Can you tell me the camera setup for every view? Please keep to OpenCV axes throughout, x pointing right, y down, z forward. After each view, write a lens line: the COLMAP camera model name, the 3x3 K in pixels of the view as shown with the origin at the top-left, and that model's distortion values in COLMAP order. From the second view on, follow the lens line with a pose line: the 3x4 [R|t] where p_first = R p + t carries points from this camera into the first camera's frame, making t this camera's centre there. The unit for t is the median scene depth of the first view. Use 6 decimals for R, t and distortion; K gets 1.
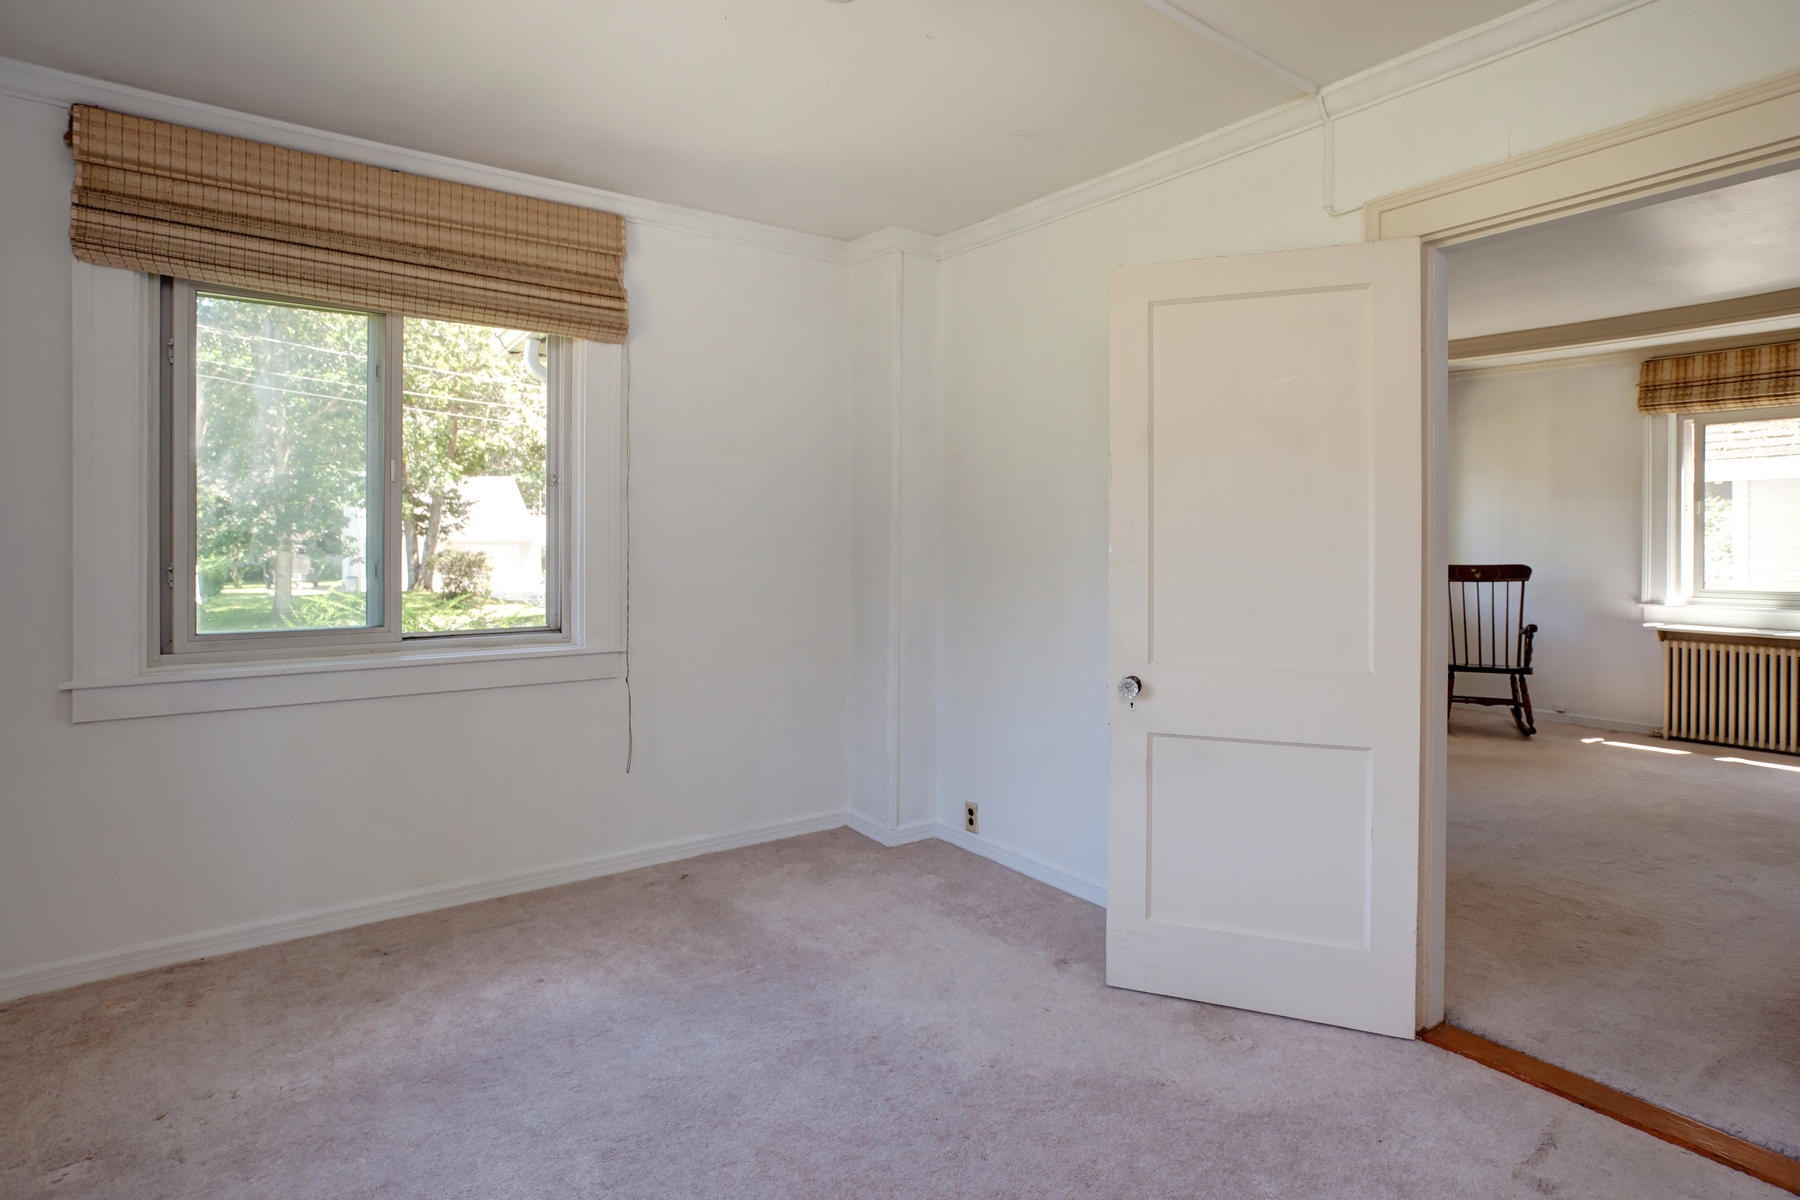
lens RADIAL K [[943.9, 0, 905.2], [0, 943.9, 534.2], [0, 0, 1]] dist [-0.029067, 0.025342]
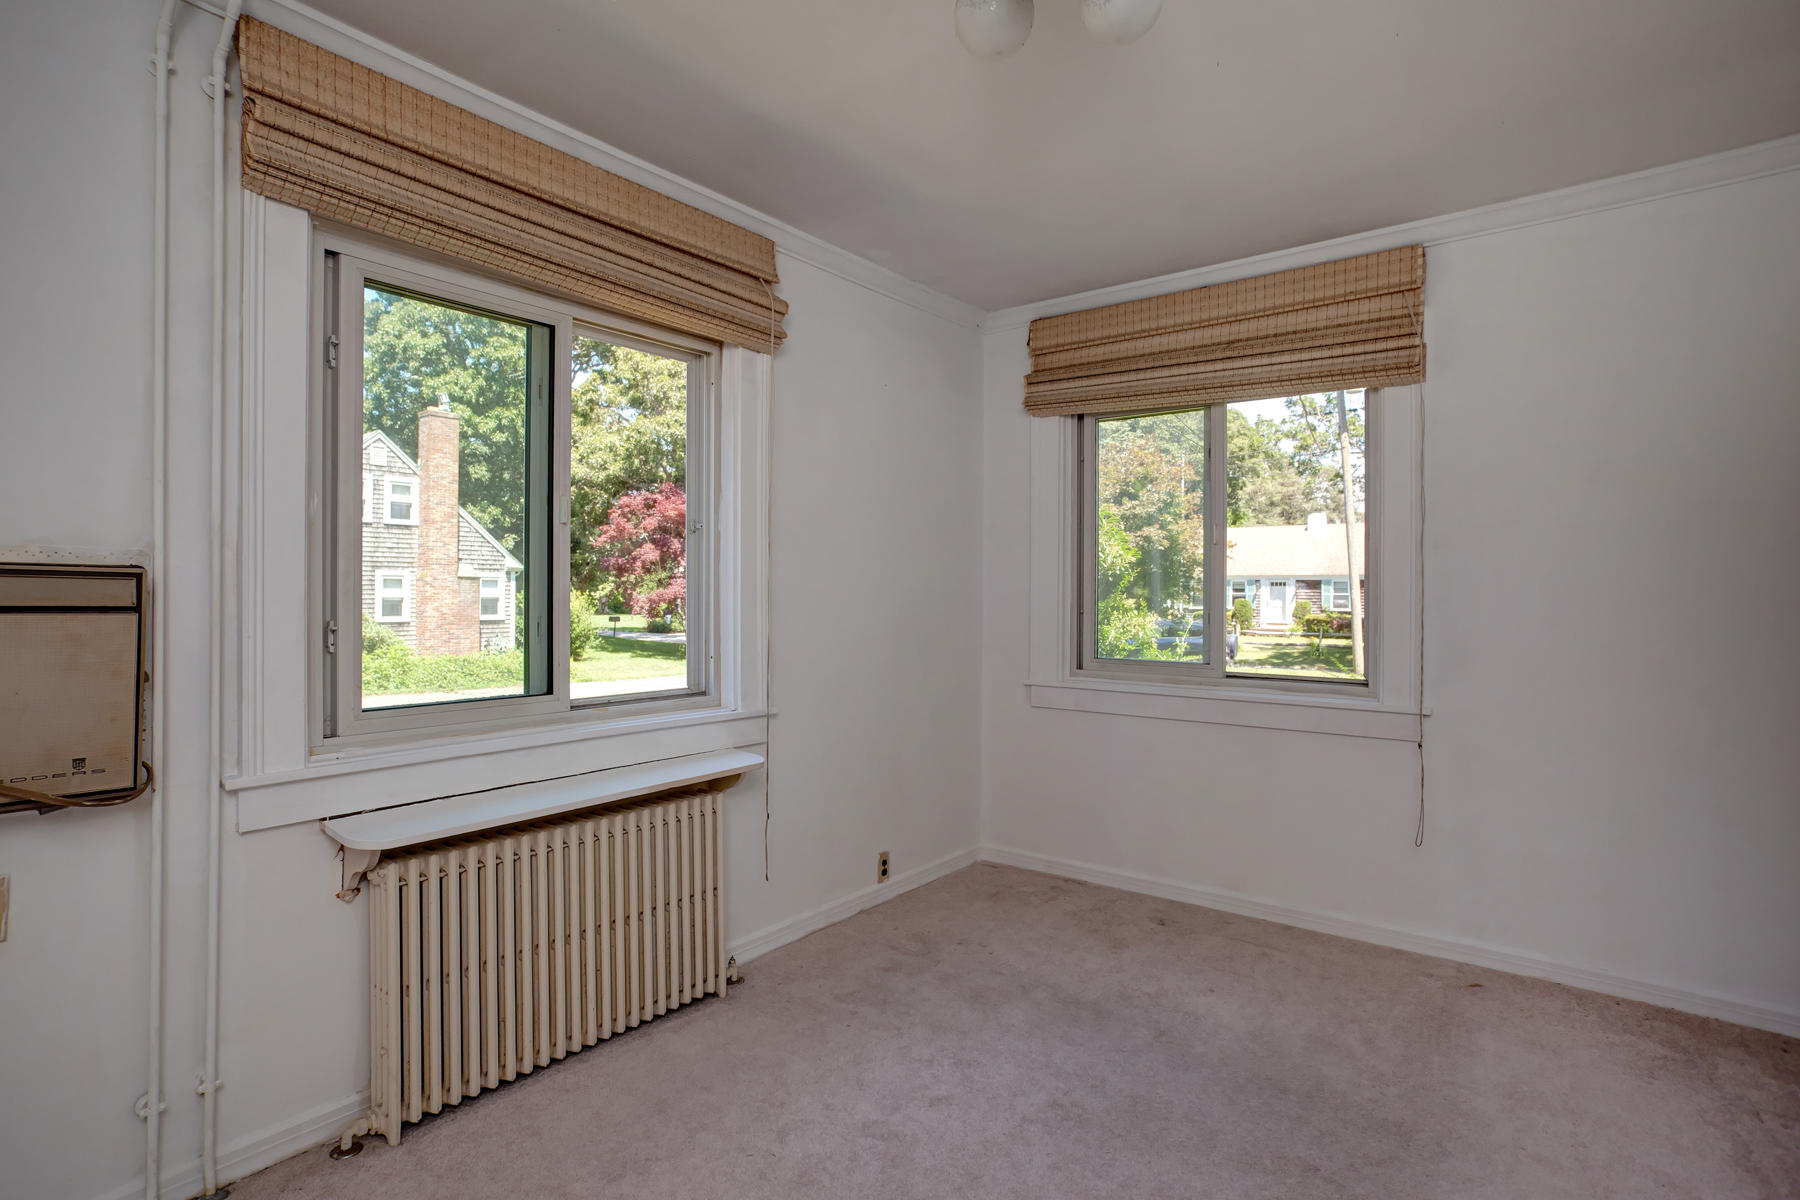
lens RADIAL K [[880.7, 0, 905.4], [0, 880.7, 588.1], [0, 0, 1]] dist [-0.024833, 0.018096]
pose [[0.299867, -0.004922, -0.953968, 0.472122], [-0.002964, 0.999977, -0.006091, 0.009607], [0.953976, 0.004654, 0.299846, 0.333492]]
